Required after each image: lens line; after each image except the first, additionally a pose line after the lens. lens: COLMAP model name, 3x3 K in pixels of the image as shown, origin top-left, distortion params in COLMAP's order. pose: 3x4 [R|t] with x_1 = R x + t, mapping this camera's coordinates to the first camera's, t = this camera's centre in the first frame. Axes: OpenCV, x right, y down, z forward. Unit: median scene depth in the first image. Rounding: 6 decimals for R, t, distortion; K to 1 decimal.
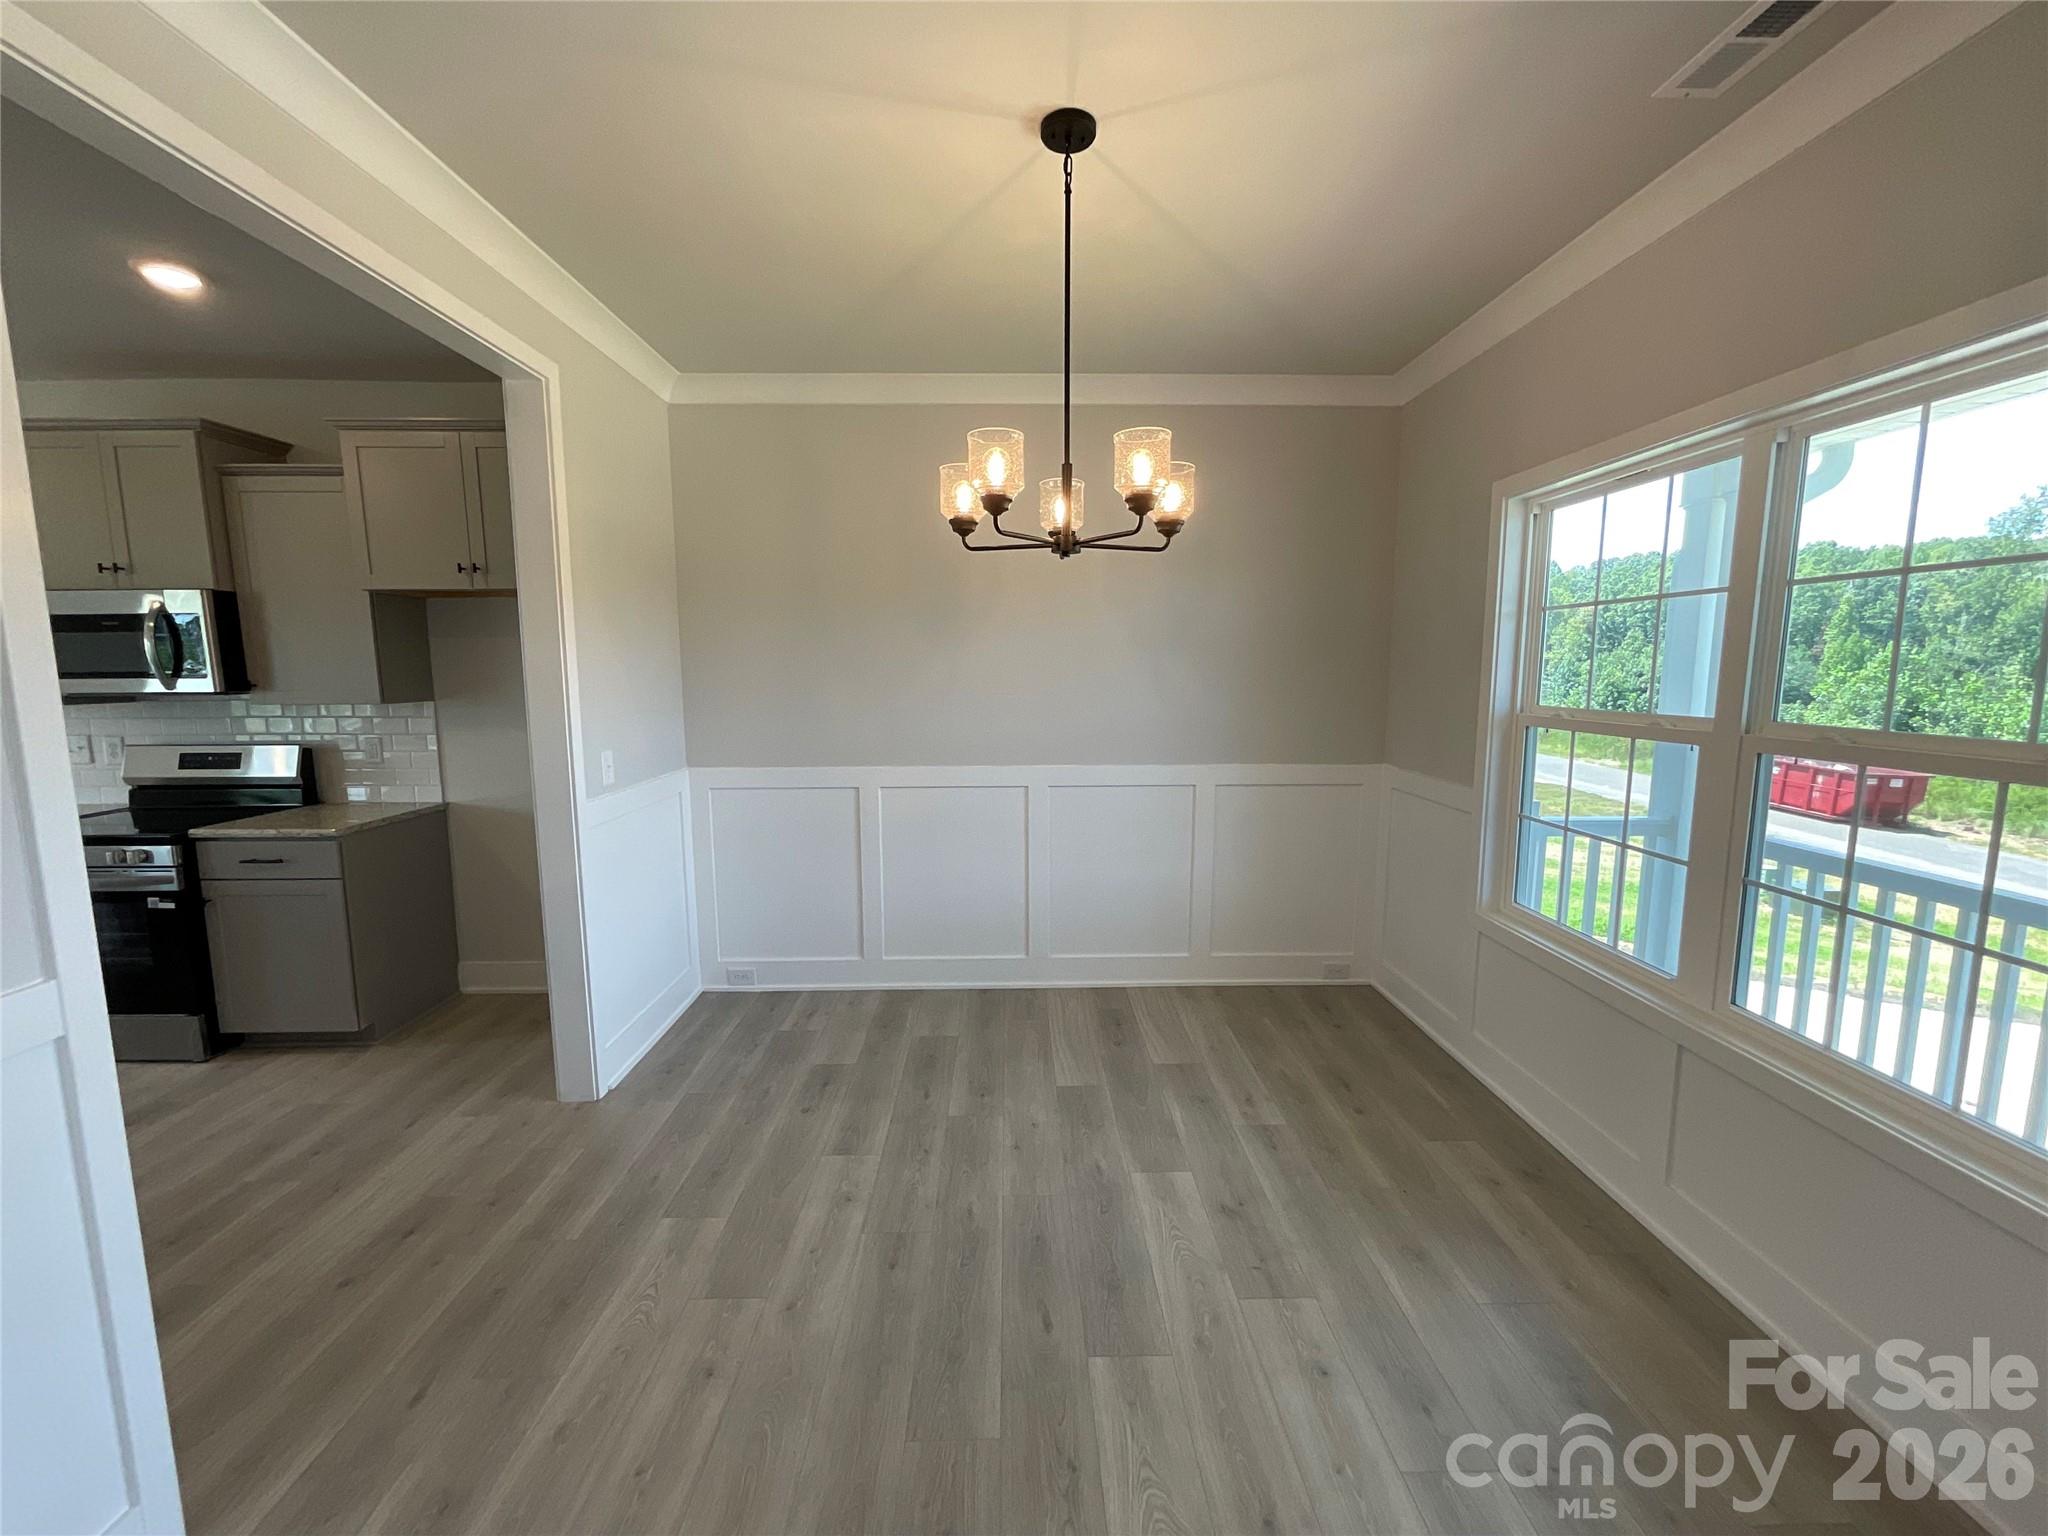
lens RADIAL K [[834.0, 0, 1028.2], [0, 834.0, 773.7], [0, 0, 1]] dist [0.000072, 0.000429]
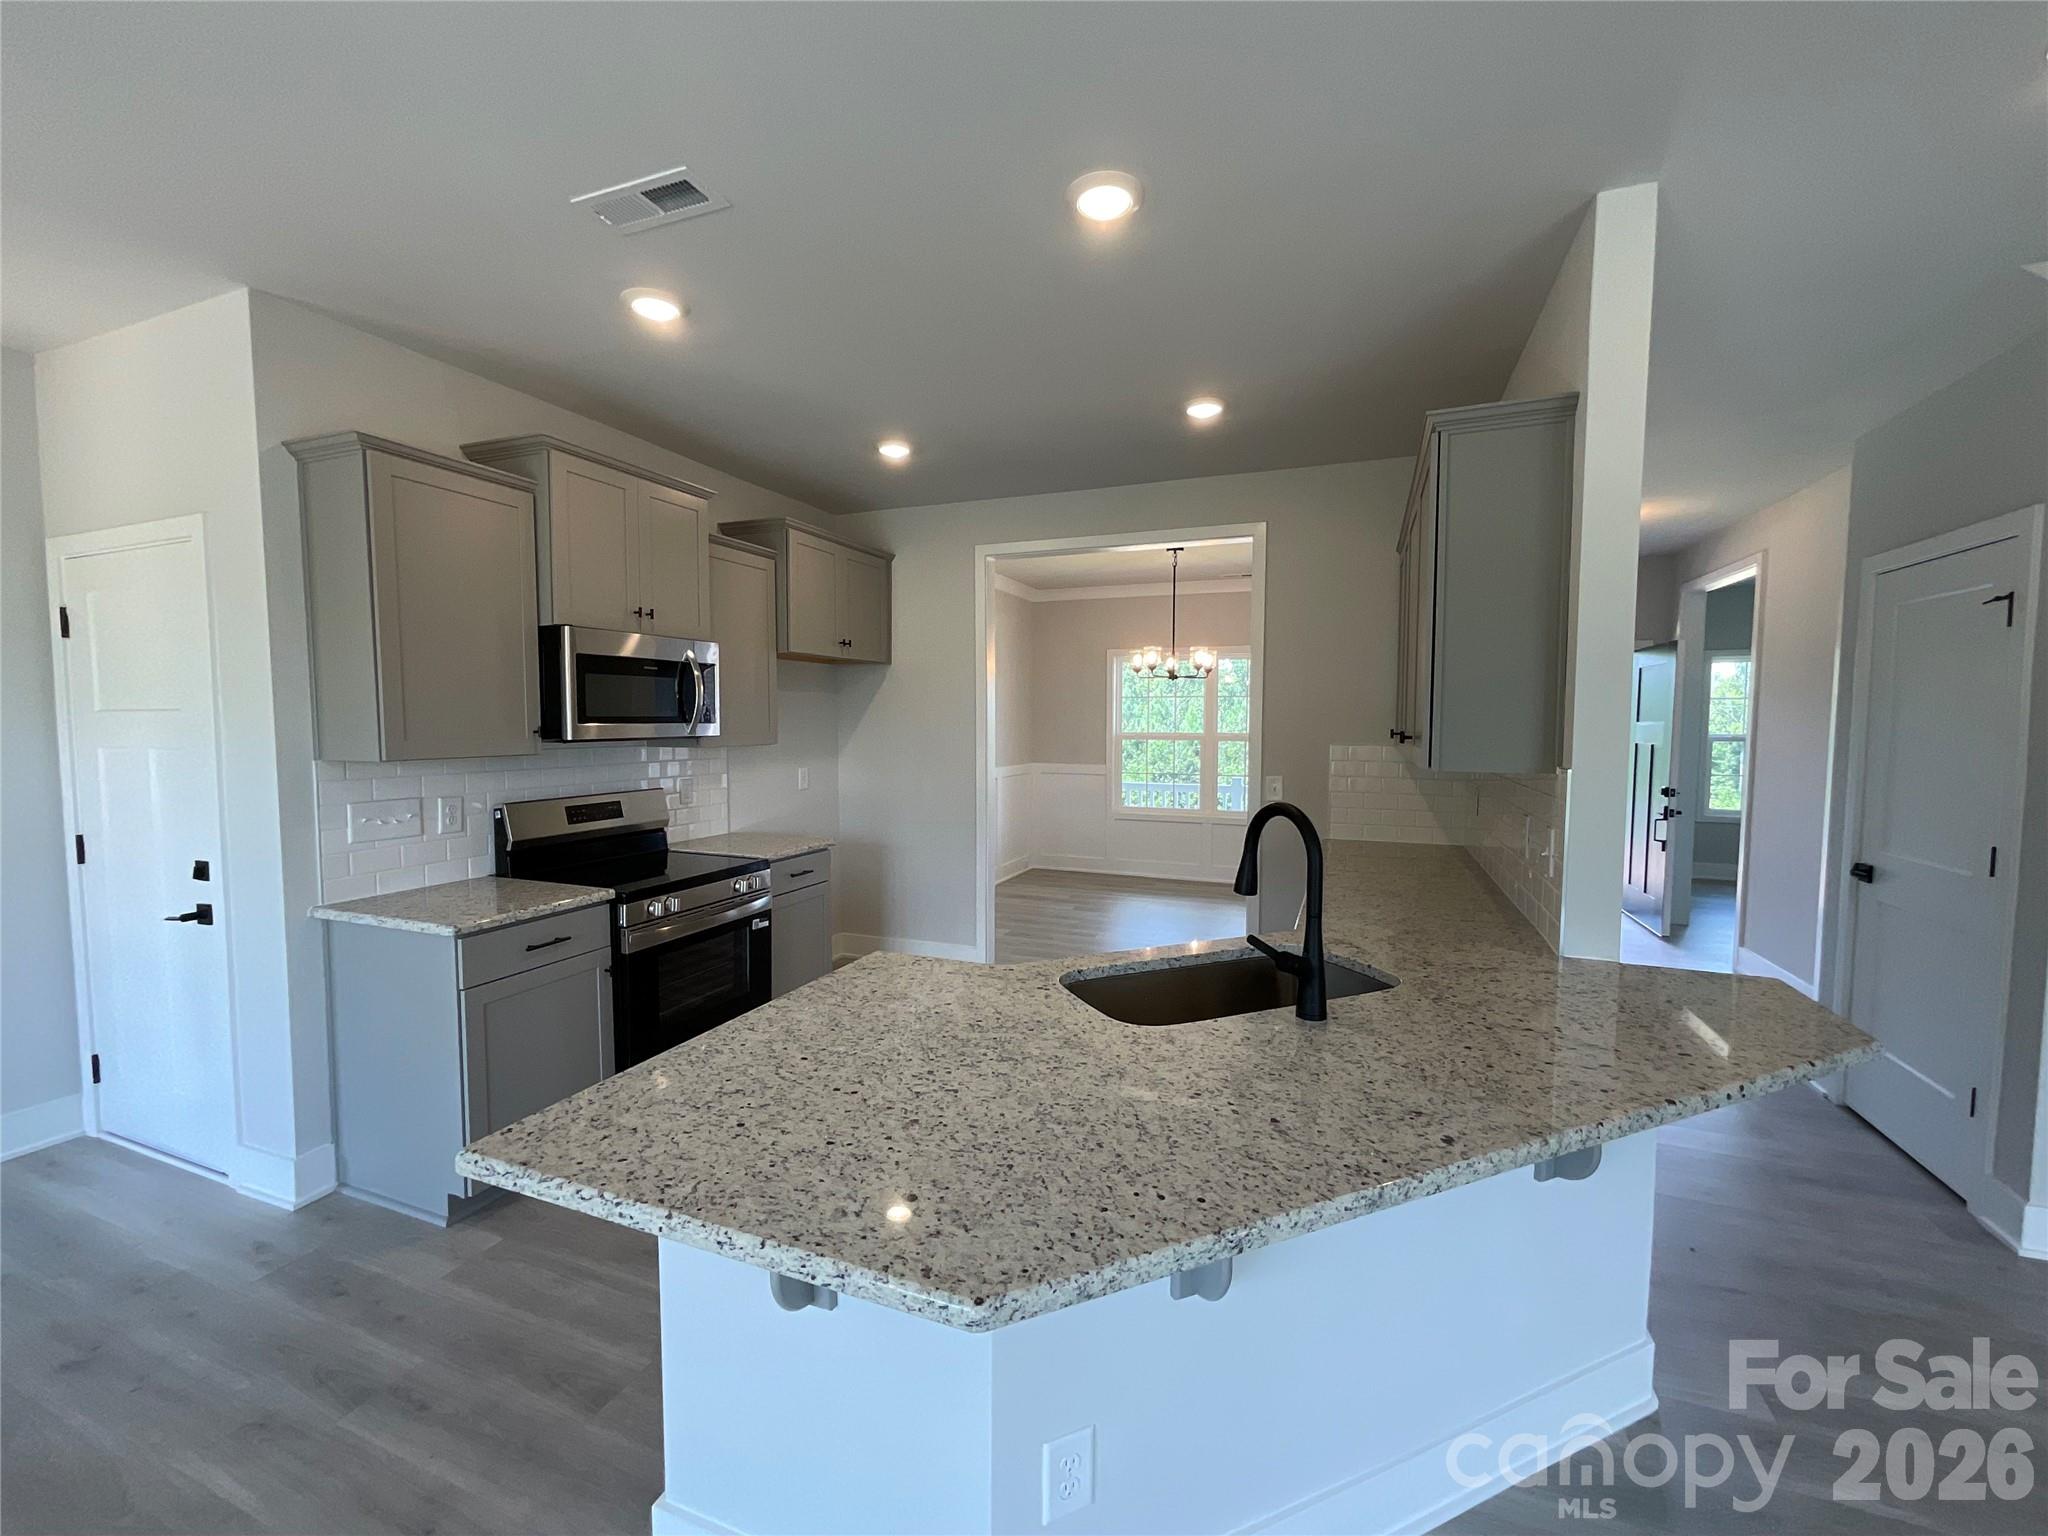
lens RADIAL K [[834.0, 0, 1028.2], [0, 834.0, 773.7], [0, 0, 1]] dist [0.000072, 0.000429]
pose [[0.380843, -0.058417, 0.922793, -1.829455], [0.114671, 0.993282, 0.015554, -0.018697], [-0.917502, 0.099894, 0.384983, 0.212272]]
